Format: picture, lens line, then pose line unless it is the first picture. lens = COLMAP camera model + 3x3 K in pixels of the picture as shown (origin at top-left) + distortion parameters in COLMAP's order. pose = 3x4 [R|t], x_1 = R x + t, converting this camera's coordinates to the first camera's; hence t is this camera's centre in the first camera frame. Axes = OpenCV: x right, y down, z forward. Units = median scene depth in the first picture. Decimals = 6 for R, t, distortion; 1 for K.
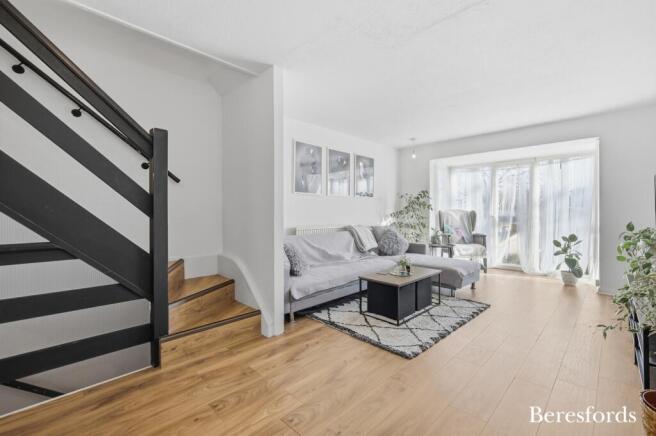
lens RADIAL K [[287.9, 0, 328.0], [0, 287.9, 218.0], [0, 0, 1]] dist [0.000422, 0.000369]
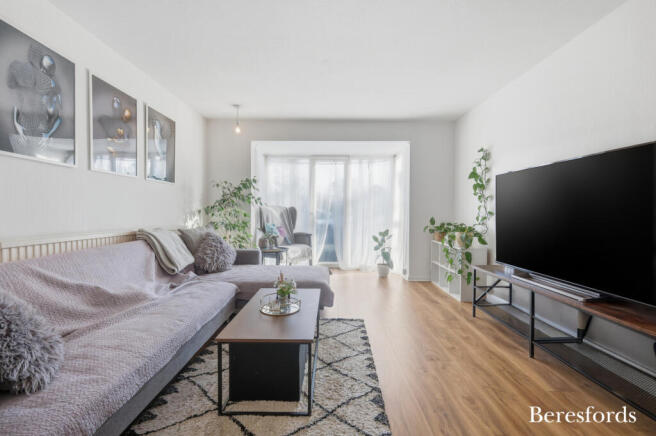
lens RADIAL K [[287.9, 0, 328.0], [0, 287.9, 218.0], [0, 0, 1]] dist [0.000422, 0.000369]
pose [[0.702684, -0.012661, 0.711390, -0.066448], [0.009407, 0.999920, 0.008504, 0.002687], [-0.711440, 0.000717, 0.702746, 0.368889]]
